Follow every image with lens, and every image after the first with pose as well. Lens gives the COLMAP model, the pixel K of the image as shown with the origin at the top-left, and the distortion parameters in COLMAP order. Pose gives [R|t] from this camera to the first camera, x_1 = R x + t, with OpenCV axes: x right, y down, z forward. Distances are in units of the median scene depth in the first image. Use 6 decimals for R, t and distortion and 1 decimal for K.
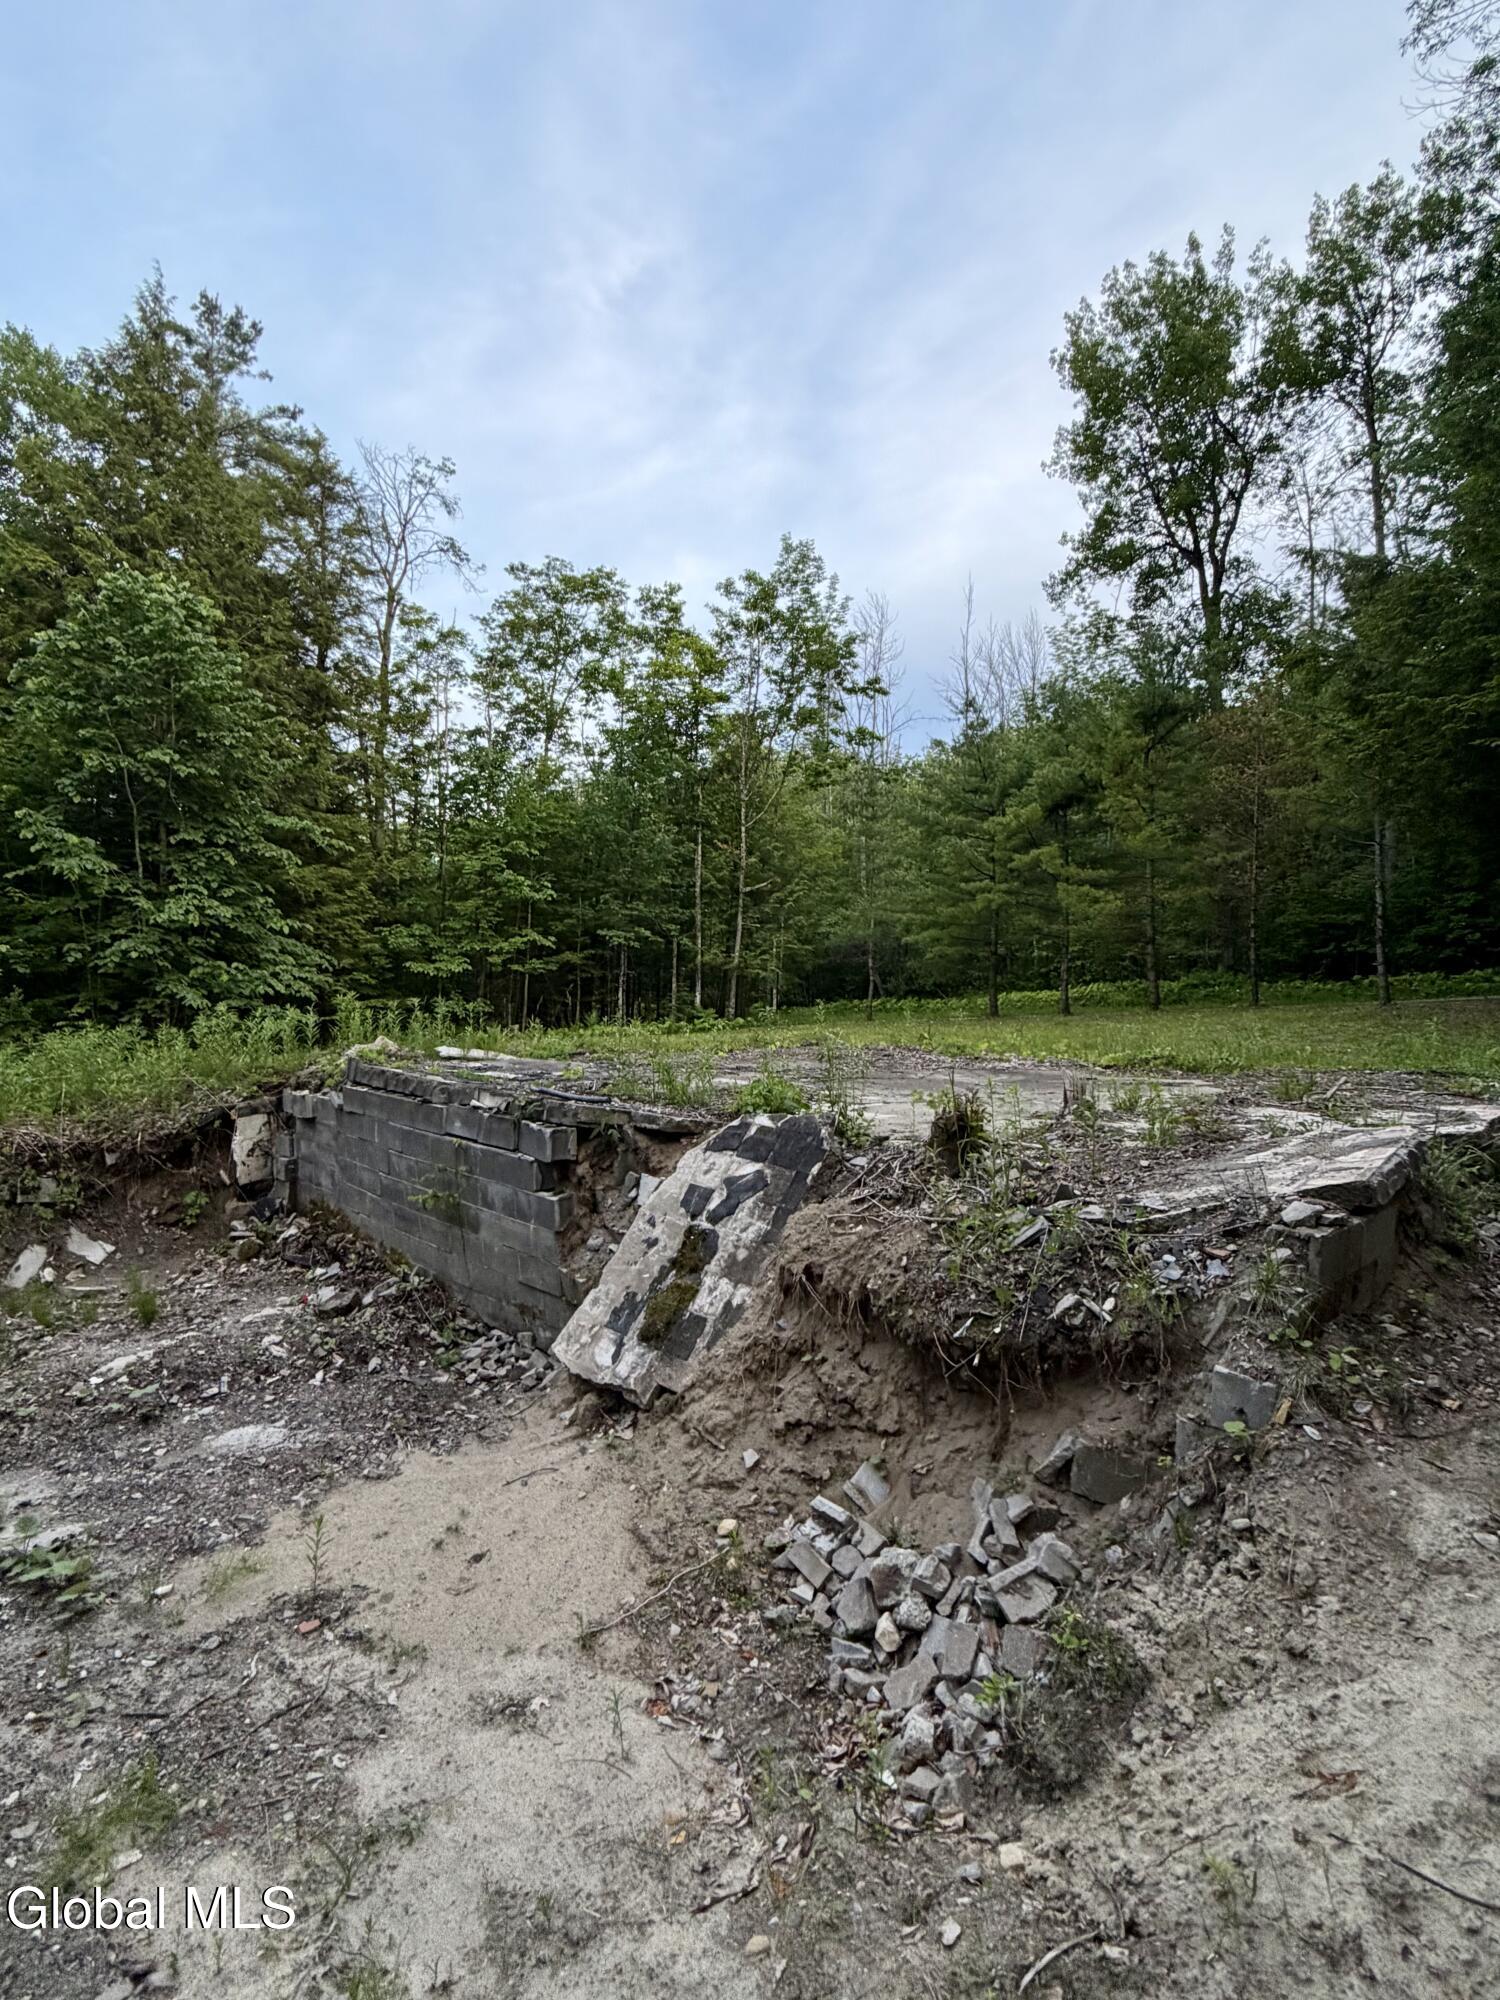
lens RADIAL K [[1006.3, 0, 750.0], [0, 1006.3, 1000.0], [0, 0, 1]] dist [0.001279, -0.001381]
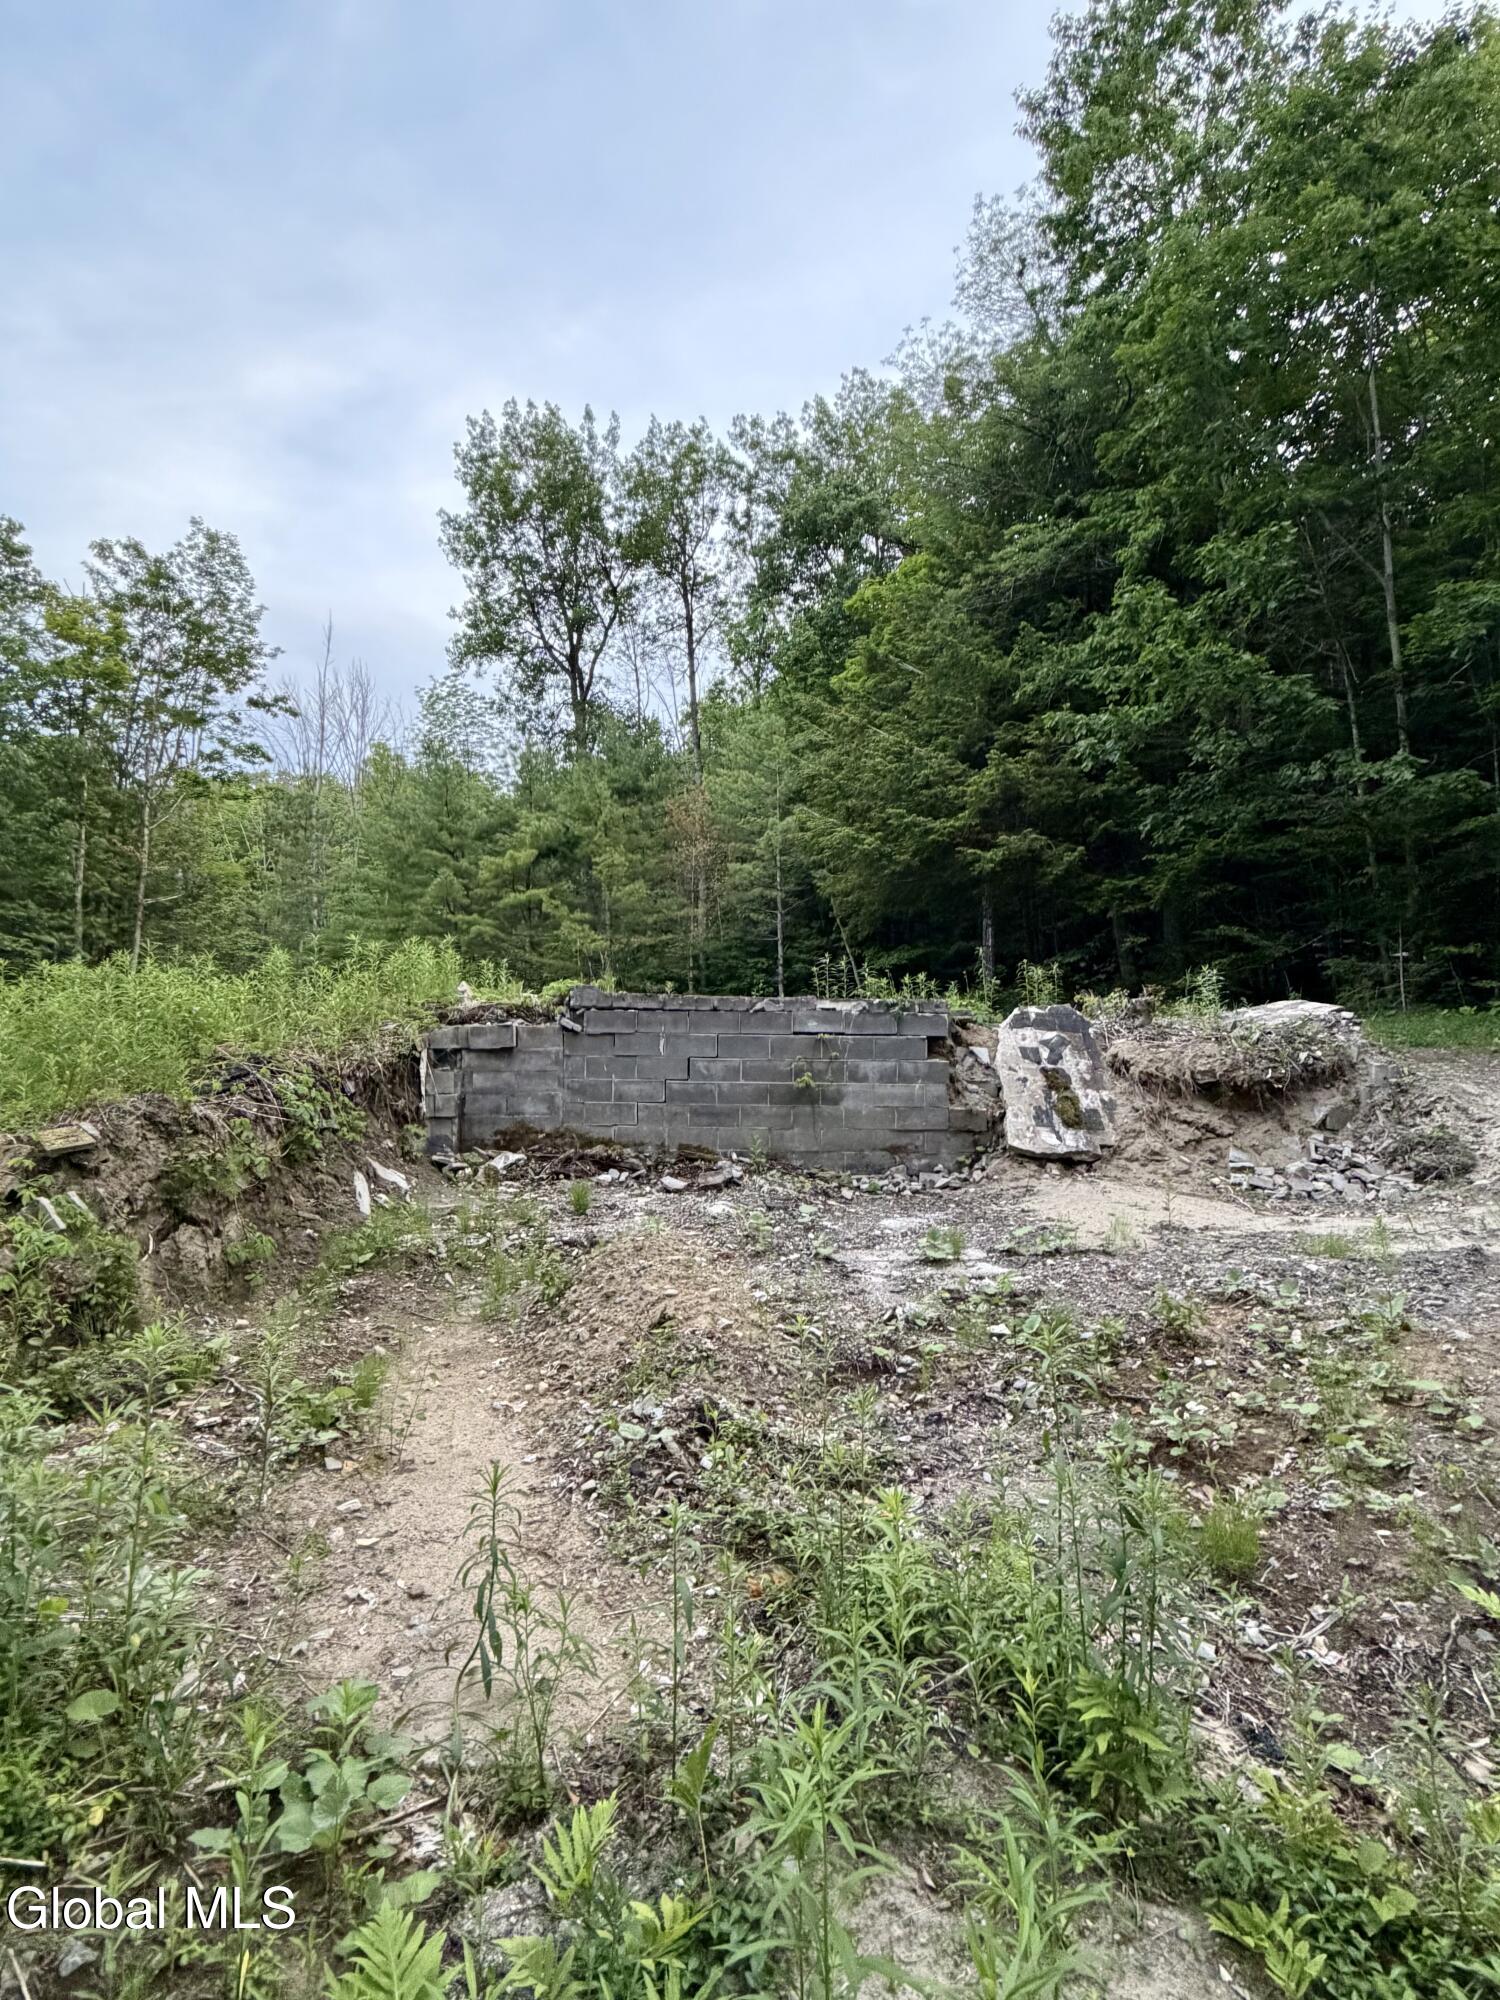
lens RADIAL K [[1006.3, 0, 750.0], [0, 1006.3, 1000.0], [0, 0, 1]] dist [0.001279, -0.001381]
pose [[0.716908, 0.037918, 0.696136, -0.219536], [0.006403, 0.998120, -0.060961, 0.030118], [-0.697138, 0.048161, 0.715317, 0.022058]]
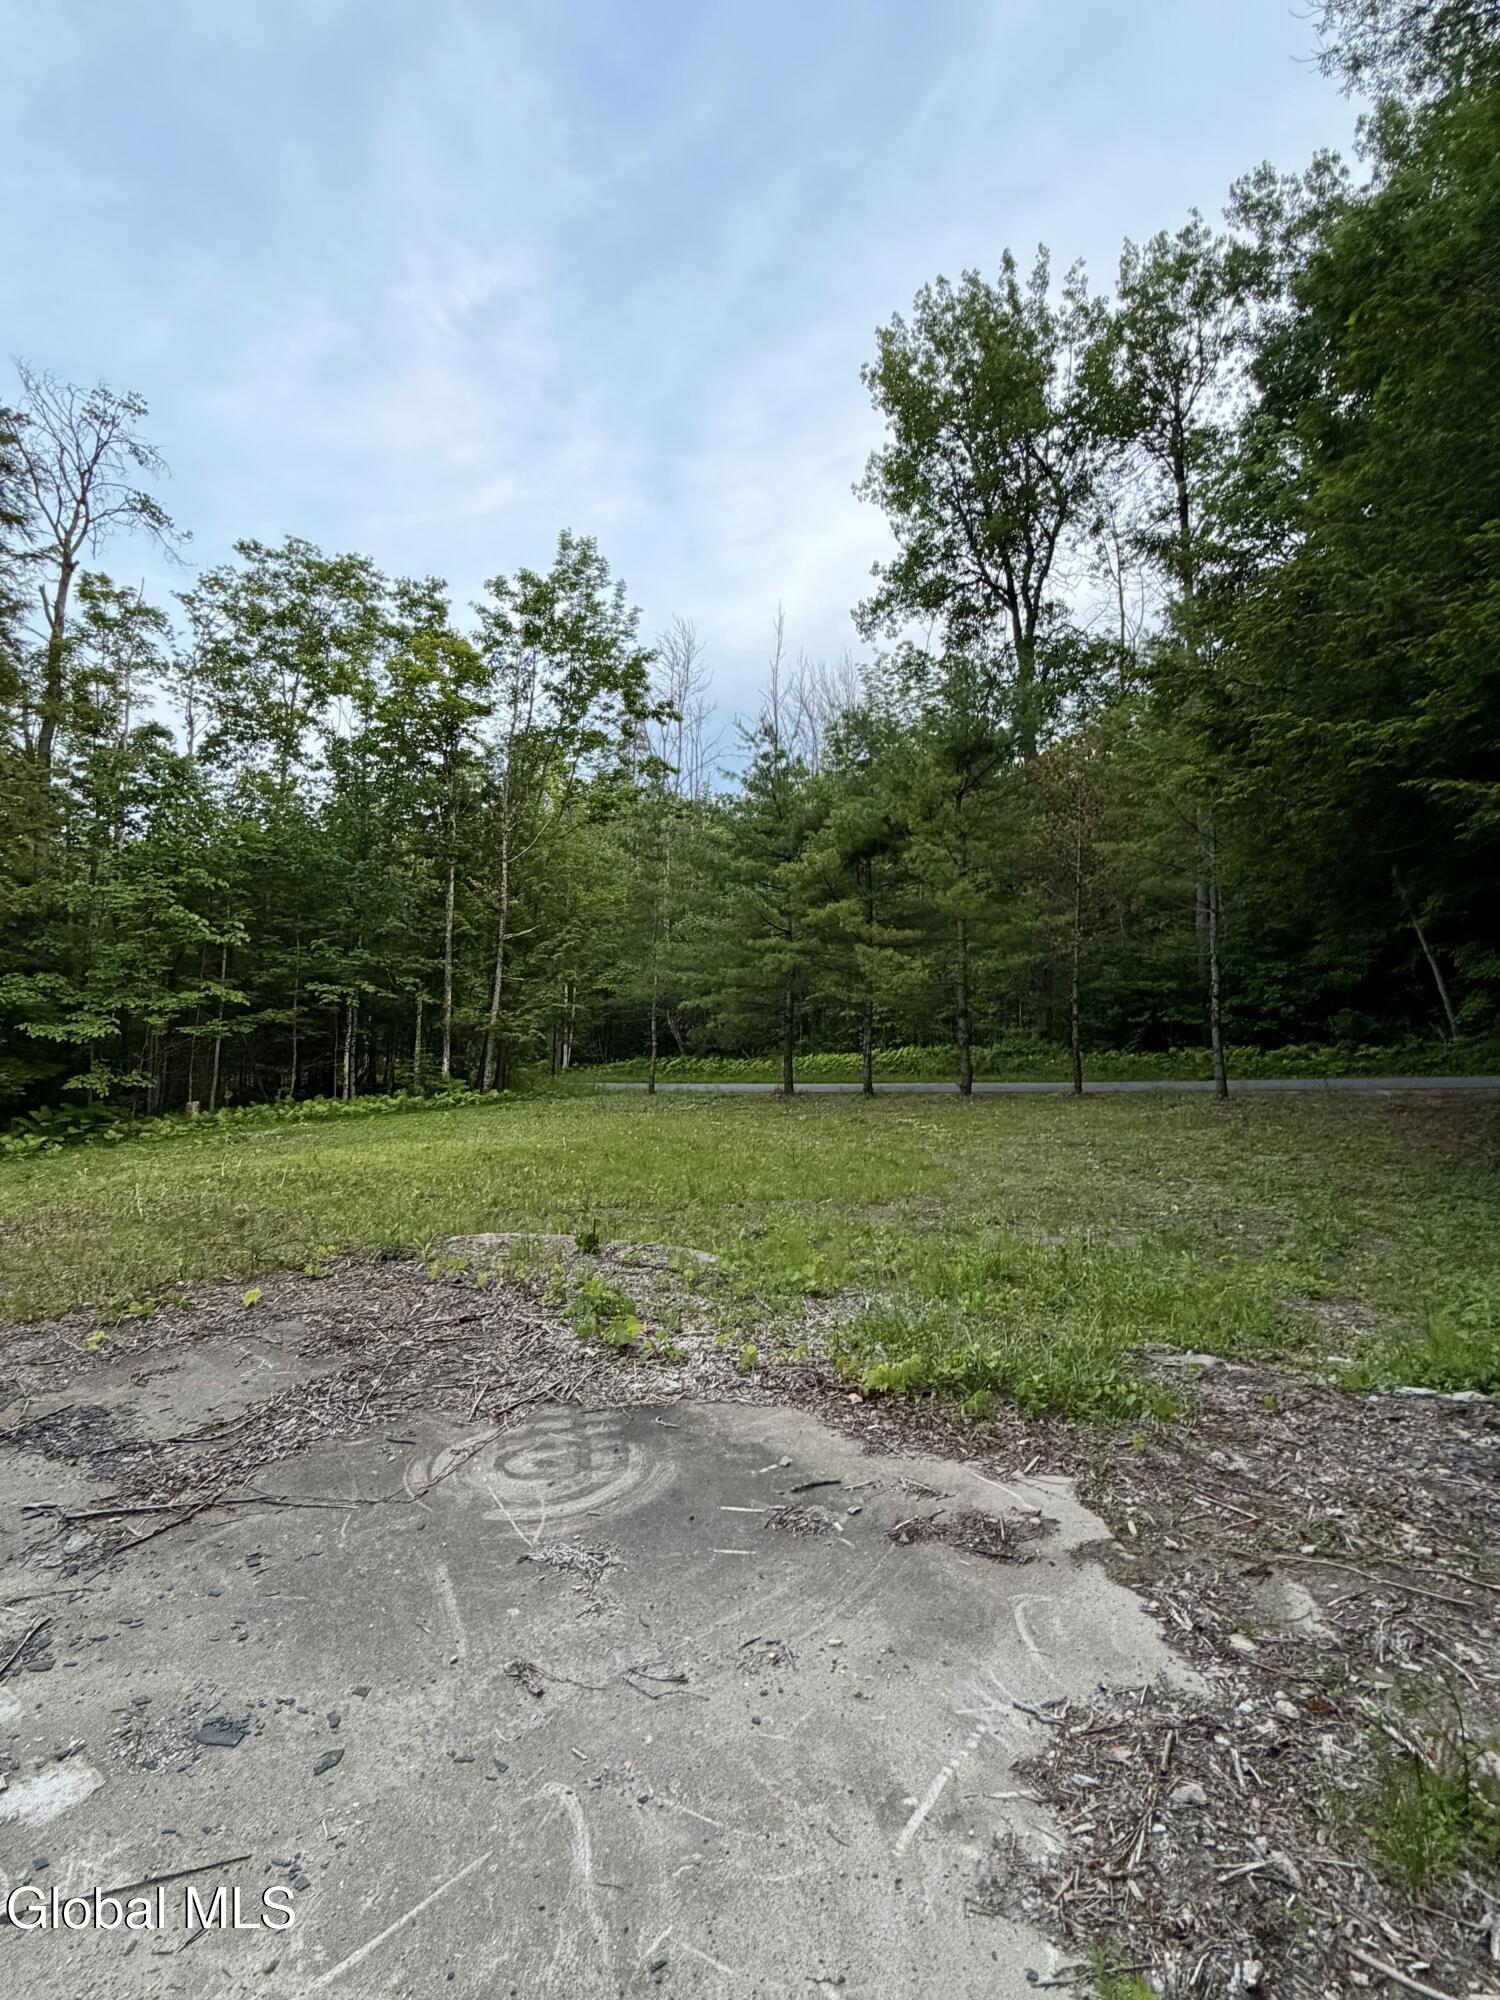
lens RADIAL K [[1006.3, 0, 750.0], [0, 1006.3, 1000.0], [0, 0, 1]] dist [0.001279, -0.001381]
pose [[0.985498, 0.016932, 0.168839, 0.052936], [-0.010417, 0.999169, -0.039395, -0.024659], [-0.169365, 0.037065, 0.984856, 0.131692]]
